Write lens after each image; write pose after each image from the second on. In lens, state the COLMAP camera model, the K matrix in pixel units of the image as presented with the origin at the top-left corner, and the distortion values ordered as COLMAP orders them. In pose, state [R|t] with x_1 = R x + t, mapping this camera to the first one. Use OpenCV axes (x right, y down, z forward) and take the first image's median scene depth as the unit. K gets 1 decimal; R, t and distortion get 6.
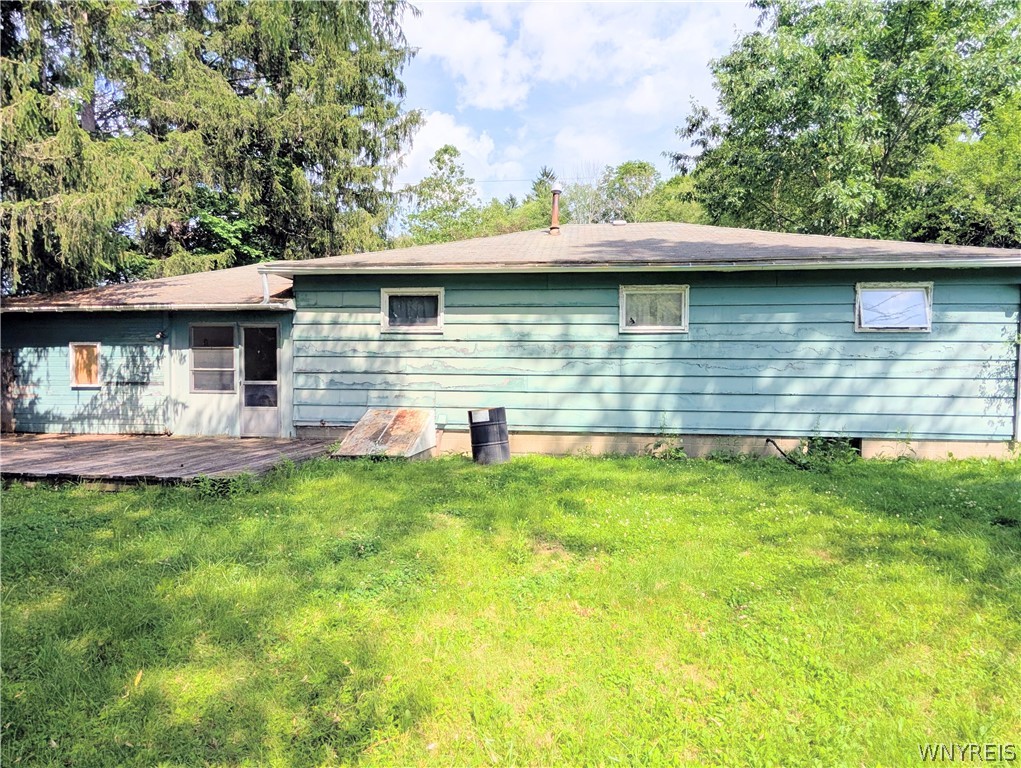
lens RADIAL K [[531.2, 0, 519.3], [0, 531.2, 396.6], [0, 0, 1]] dist [-0.002452, 0.000060]
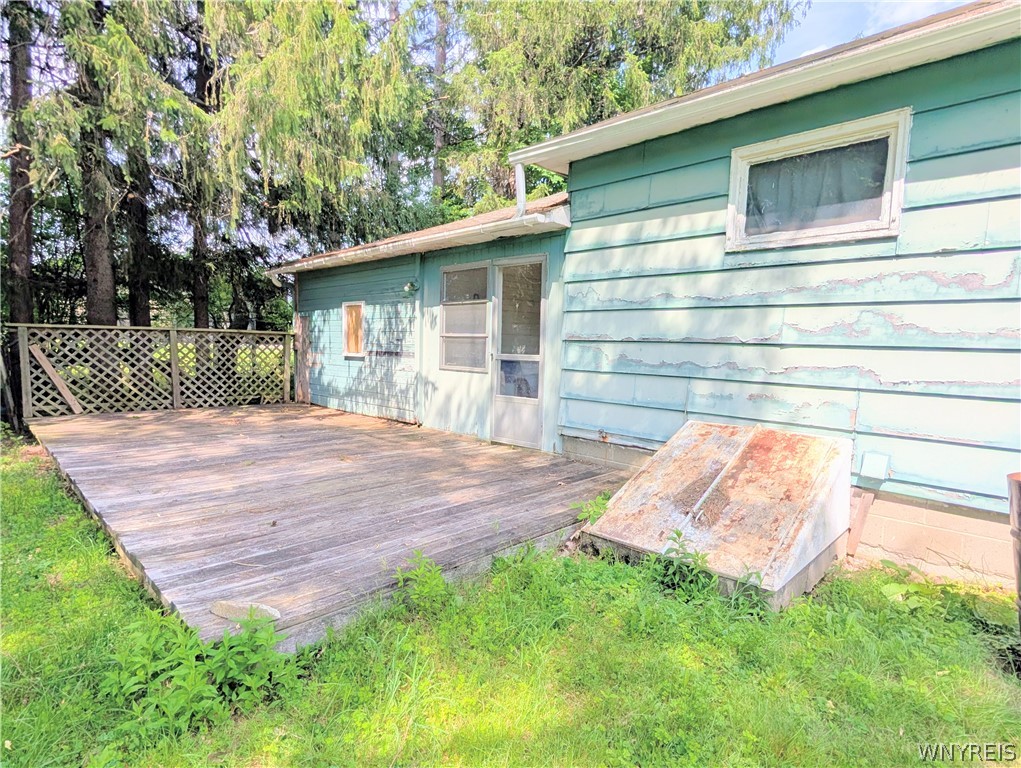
lens RADIAL K [[531.2, 0, 519.3], [0, 531.2, 396.6], [0, 0, 1]] dist [-0.002452, 0.000060]
pose [[0.794787, 0.072256, -0.602572, -0.118106], [-0.047117, 0.997237, 0.057434, -0.016413], [0.605056, -0.017256, 0.795996, 0.524409]]
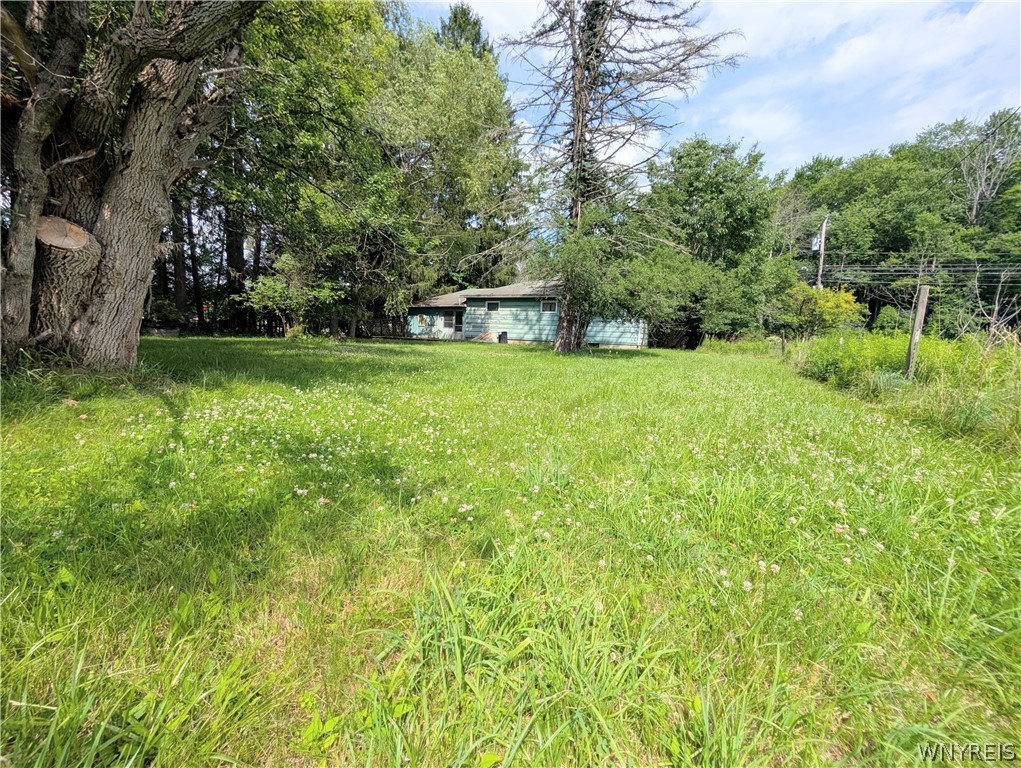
lens RADIAL K [[531.2, 0, 519.3], [0, 531.2, 396.6], [0, 0, 1]] dist [-0.002452, 0.000060]
pose [[0.897808, 0.078940, -0.433255, 1.650896], [-0.050004, 0.995714, 0.077801, 0.168080], [0.437540, -0.048186, 0.897907, -2.336986]]
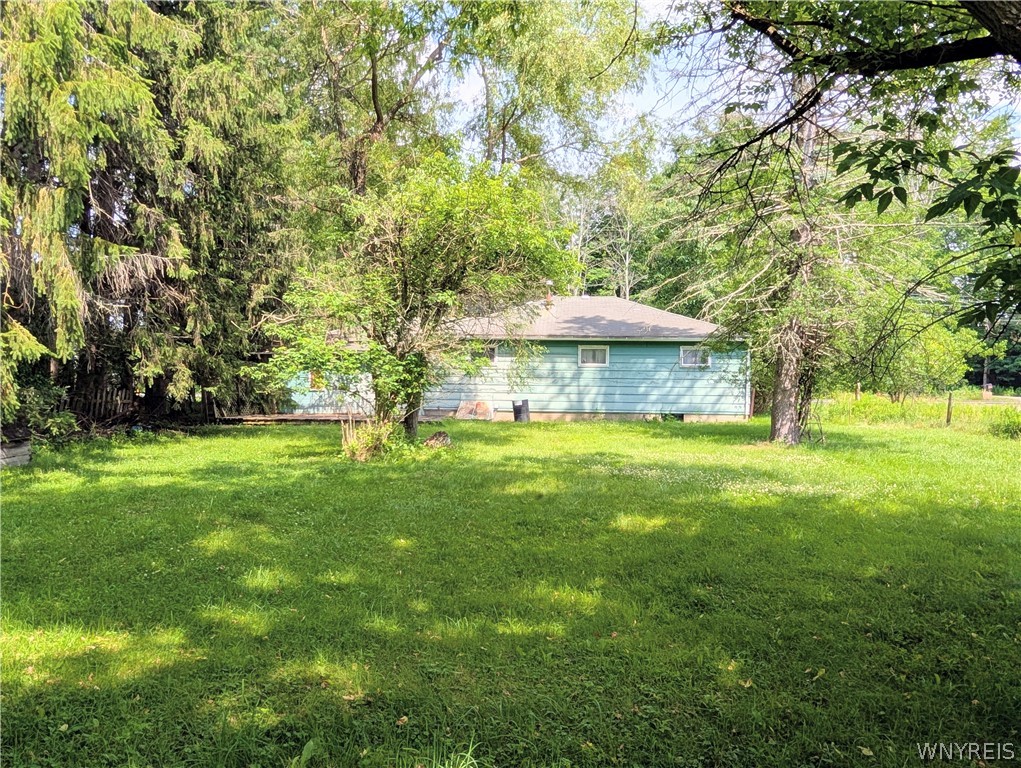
lens RADIAL K [[531.2, 0, 519.3], [0, 531.2, 396.6], [0, 0, 1]] dist [-0.002452, 0.000060]
pose [[0.999505, 0.001706, 0.031409, -0.114596], [-0.001295, 0.999913, -0.013104, 0.030543], [-0.031429, 0.013057, 0.999421, -1.101891]]
